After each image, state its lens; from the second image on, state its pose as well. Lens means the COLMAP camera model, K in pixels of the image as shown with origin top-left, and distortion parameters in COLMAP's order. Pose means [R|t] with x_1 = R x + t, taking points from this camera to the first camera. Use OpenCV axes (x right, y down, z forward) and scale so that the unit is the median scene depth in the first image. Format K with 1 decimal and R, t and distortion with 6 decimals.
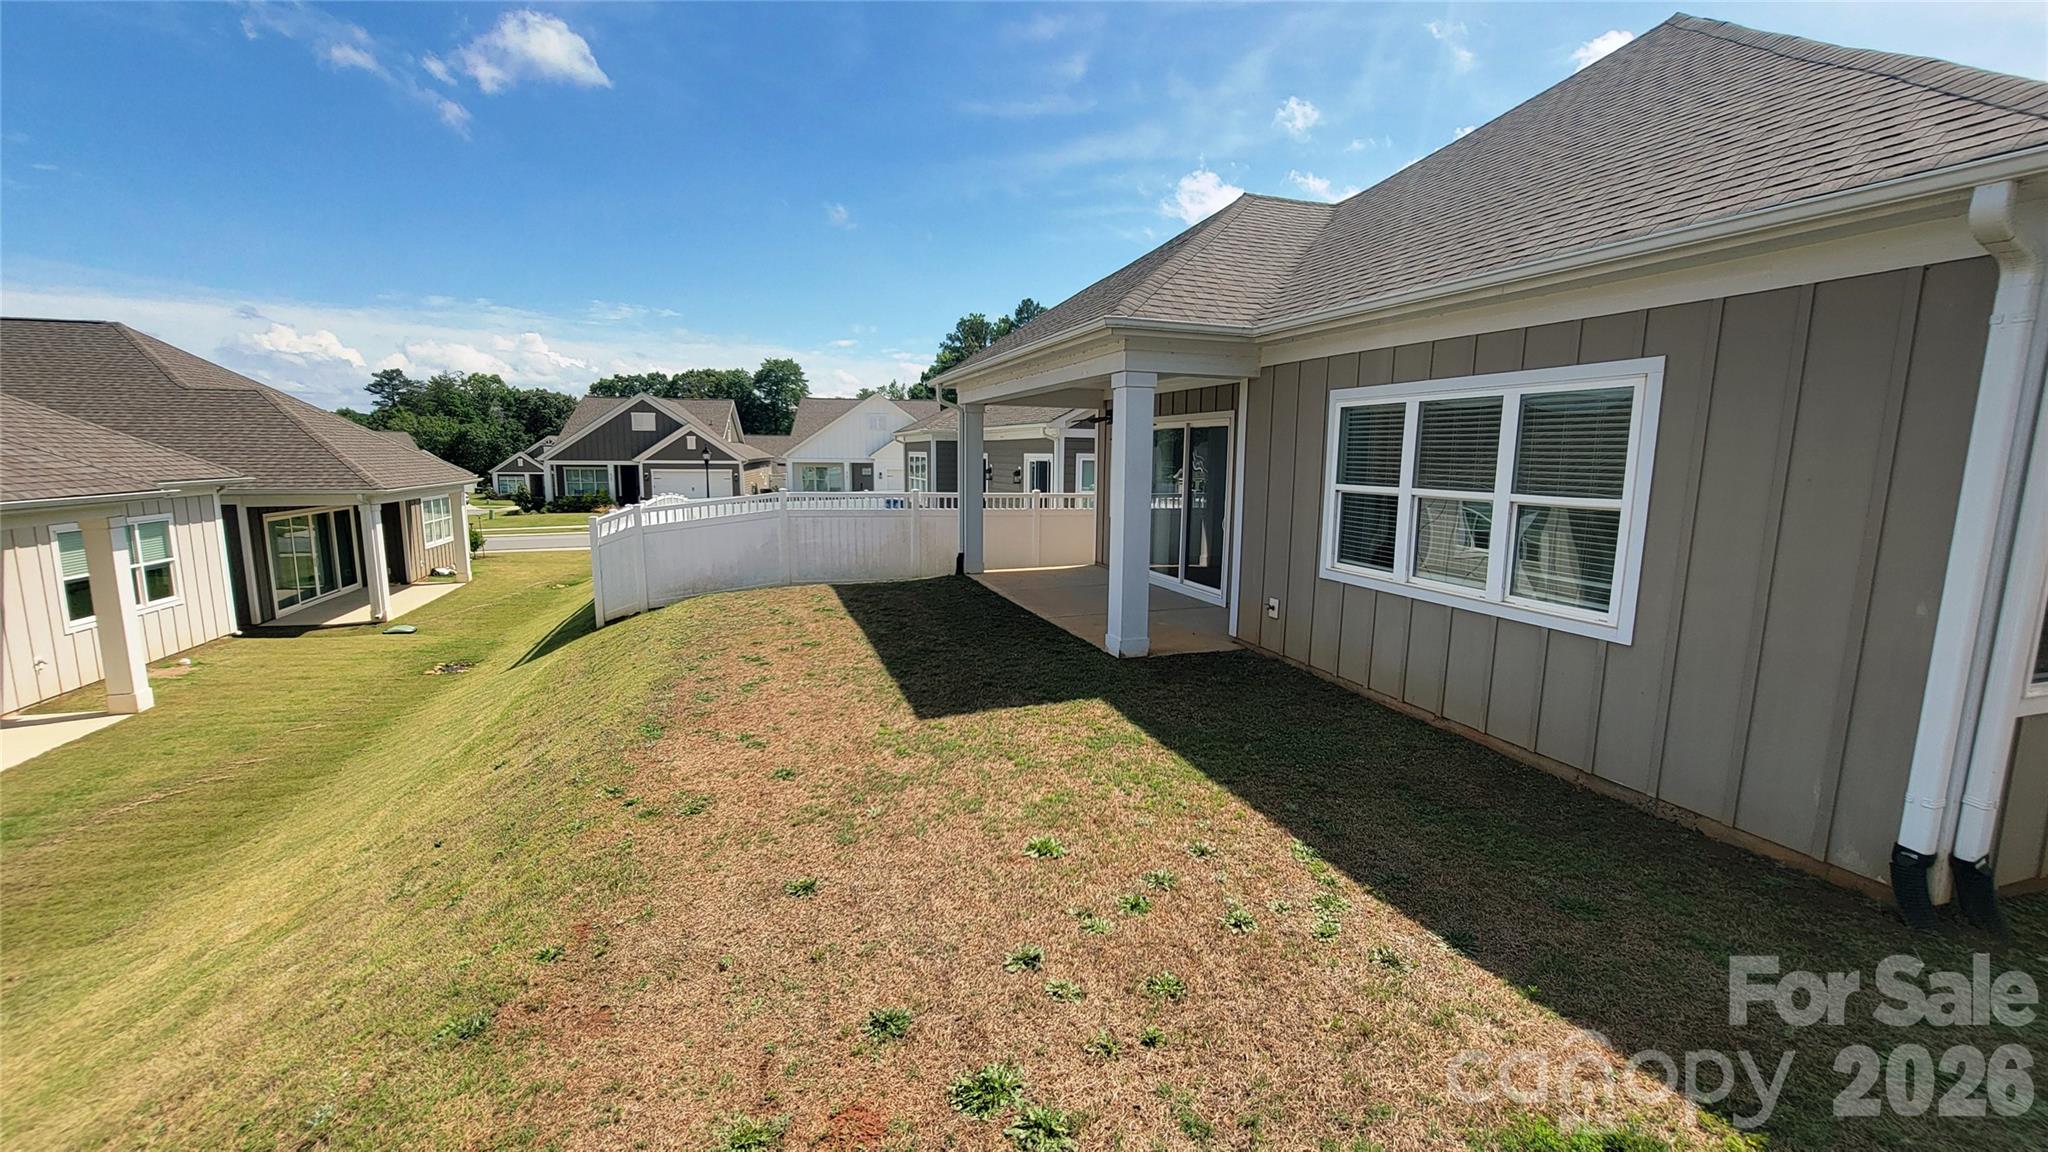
lens RADIAL K [[887.5, 0, 1032.5], [0, 887.5, 576.8], [0, 0, 1]] dist [-0.008261, -0.000039]
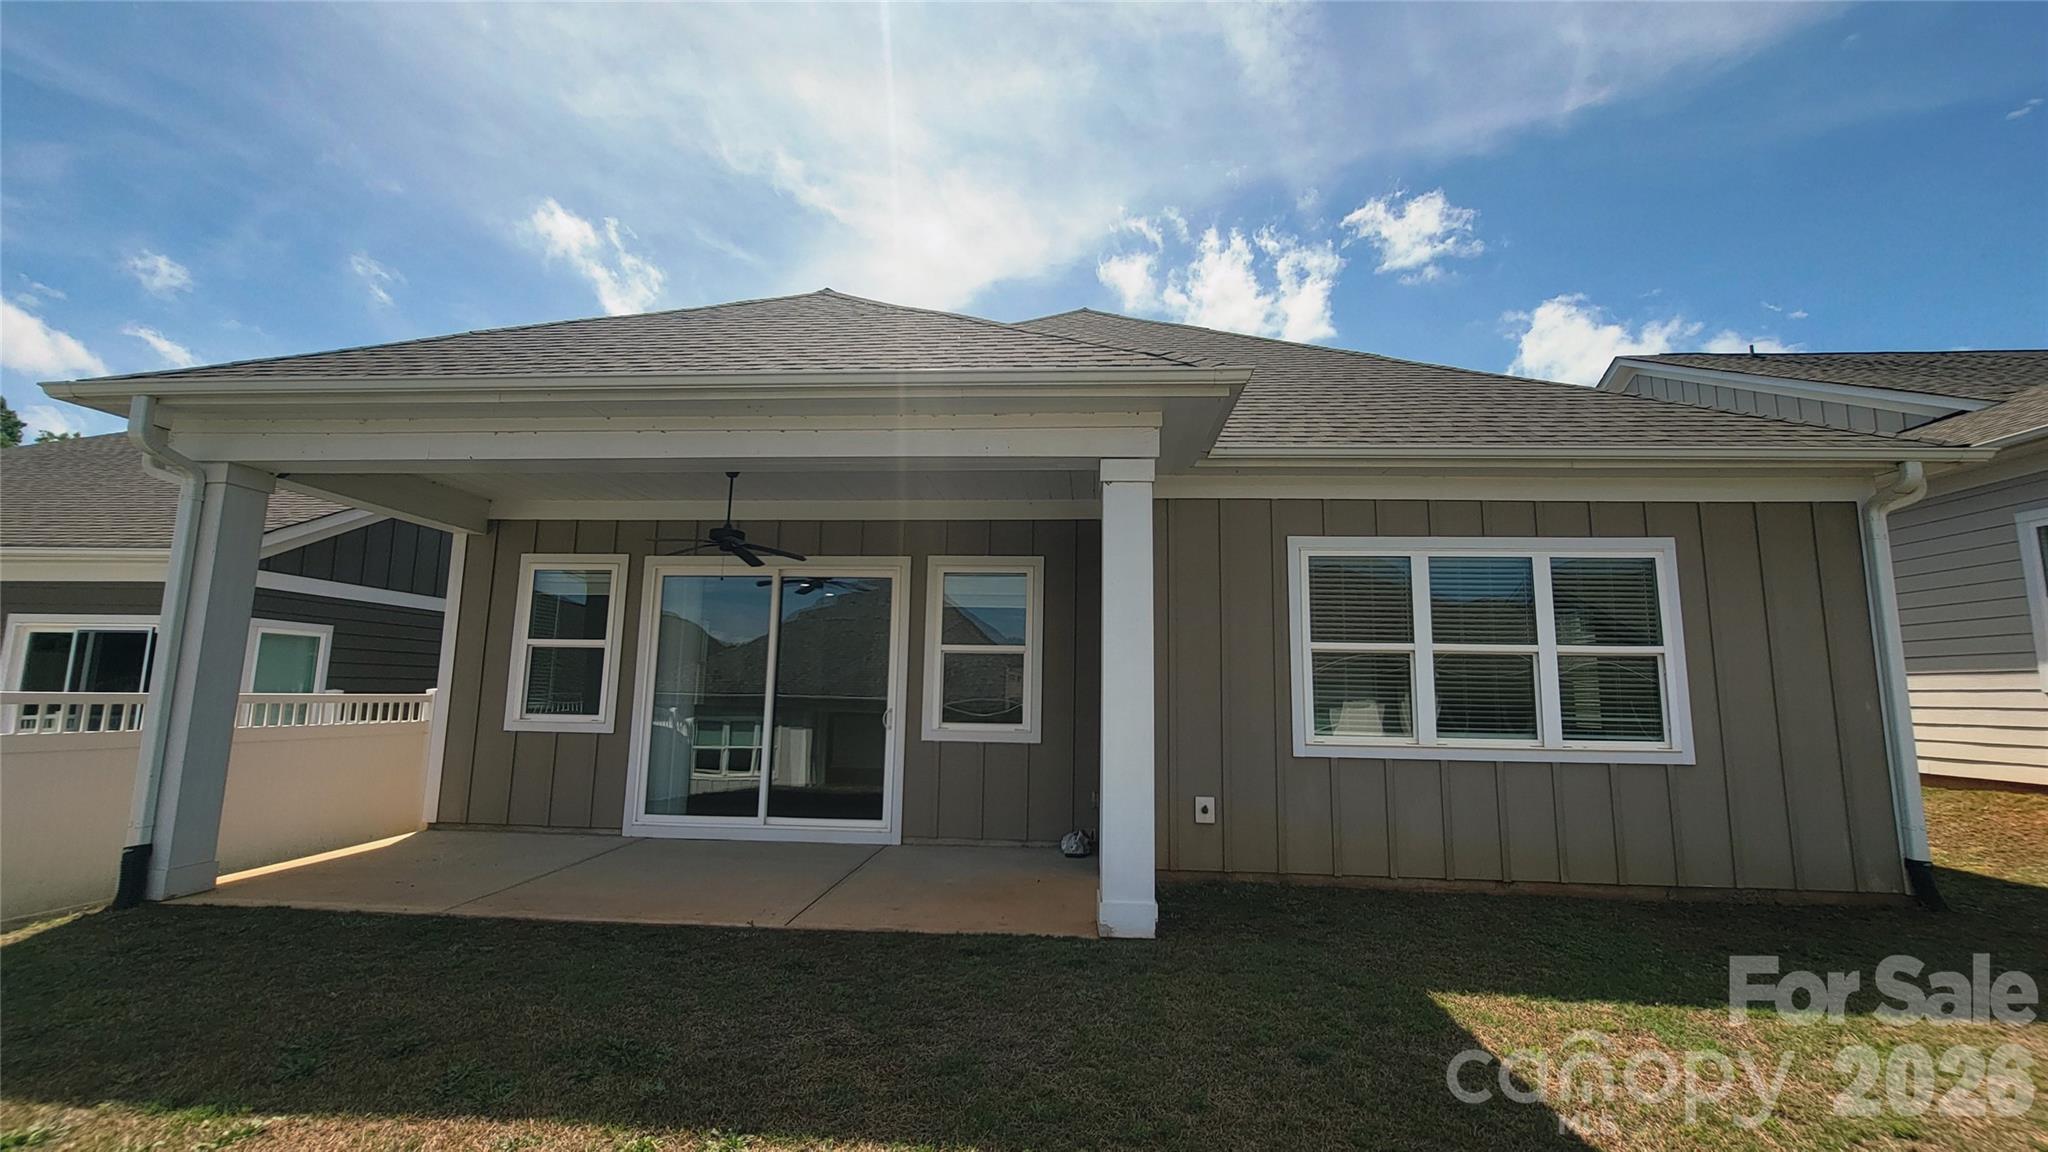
lens RADIAL K [[829.6, 0, 1032.4], [0, 829.6, 575.7], [0, 0, 1]] dist [-0.006866, -0.000224]
pose [[0.378398, 0.124622, 0.917215, -0.469146], [0.119148, 0.976095, -0.181776, -0.049500], [-0.917943, 0.178068, 0.354504, 0.872429]]
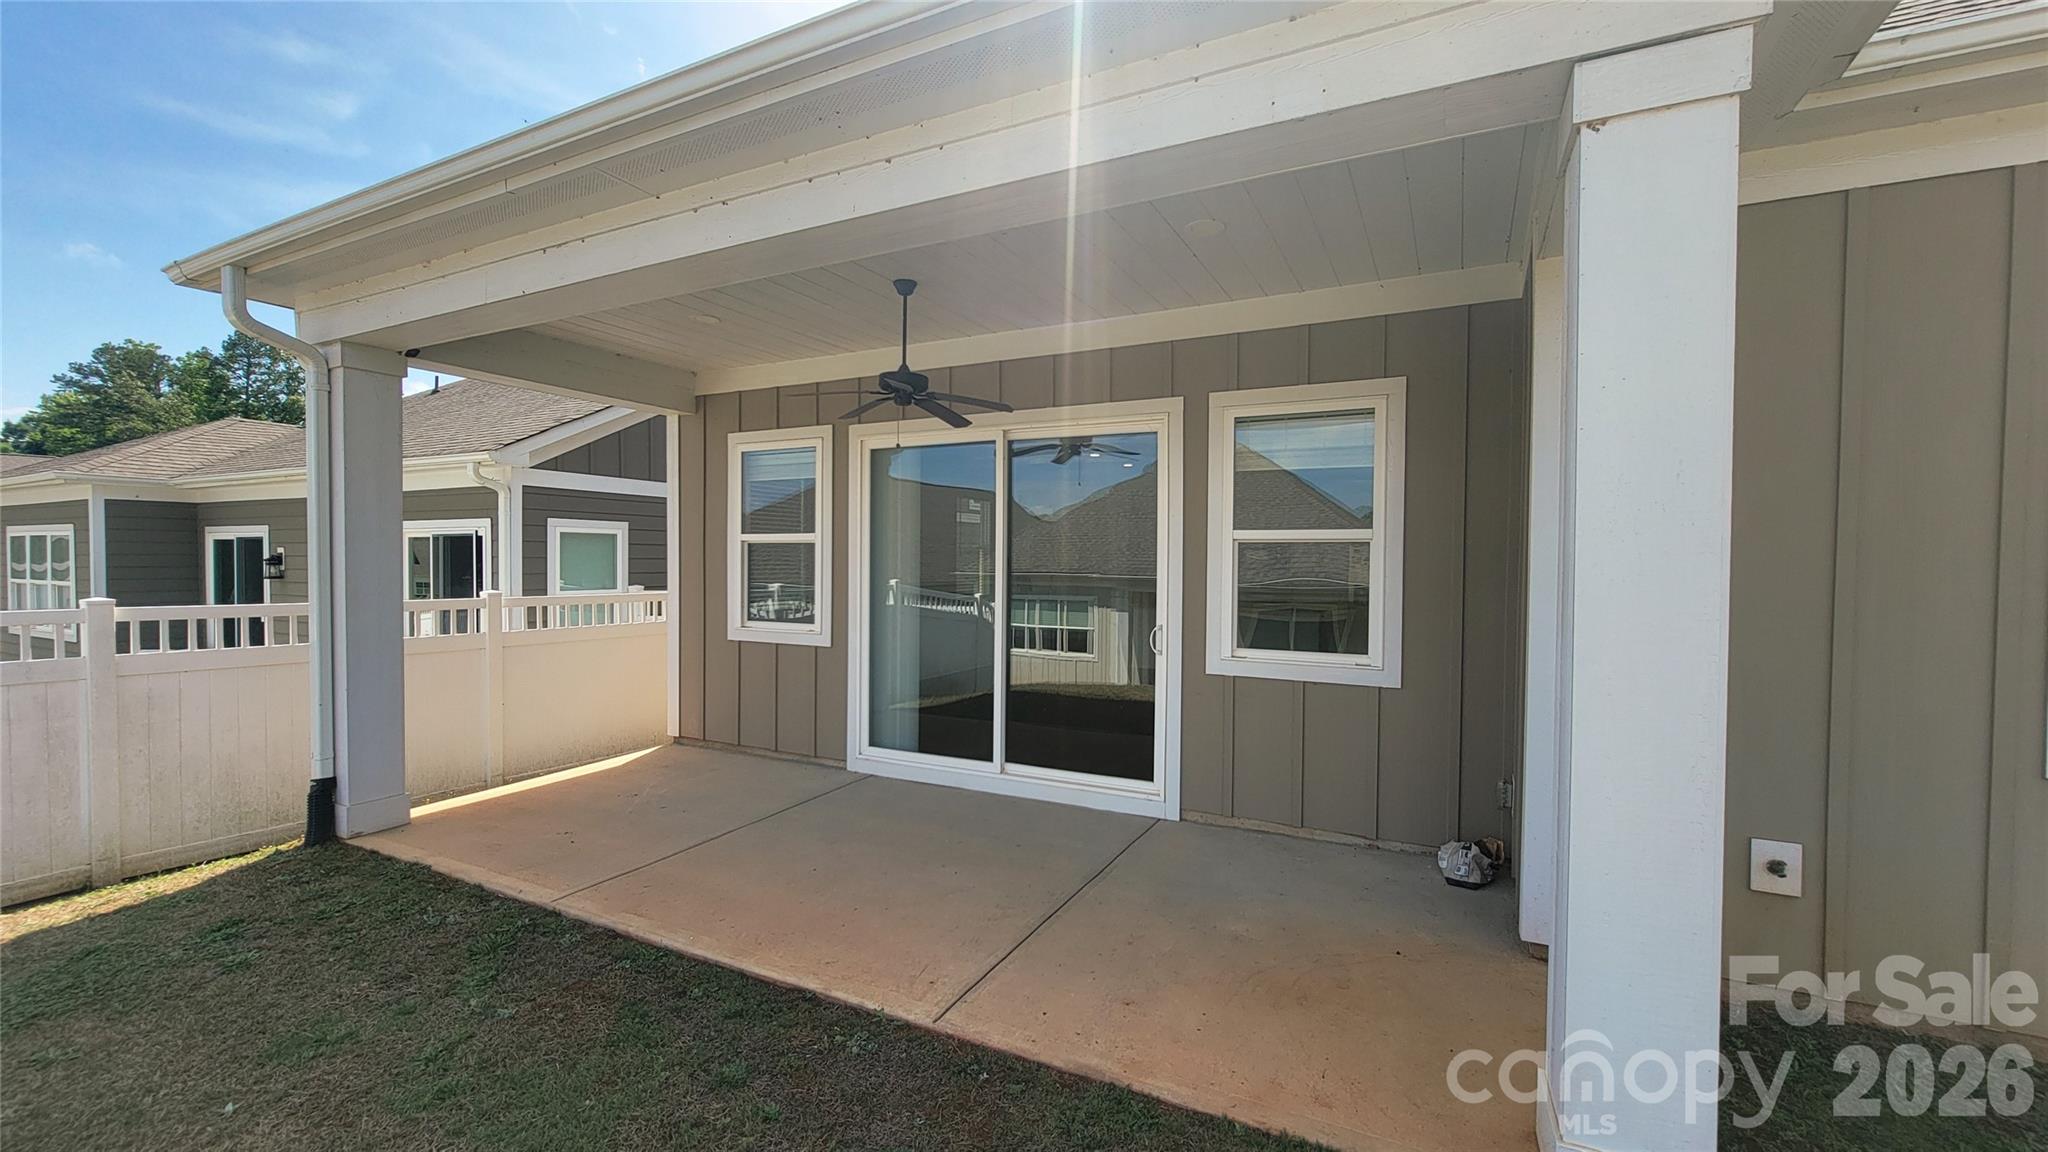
lens RADIAL K [[829.6, 0, 1032.4], [0, 829.6, 575.7], [0, 0, 1]] dist [-0.006866, -0.000224]
pose [[0.710583, -0.019962, 0.703330, -0.183217], [0.100618, 0.992207, -0.073495, -0.090971], [-0.696382, 0.122992, 0.707054, 0.985418]]
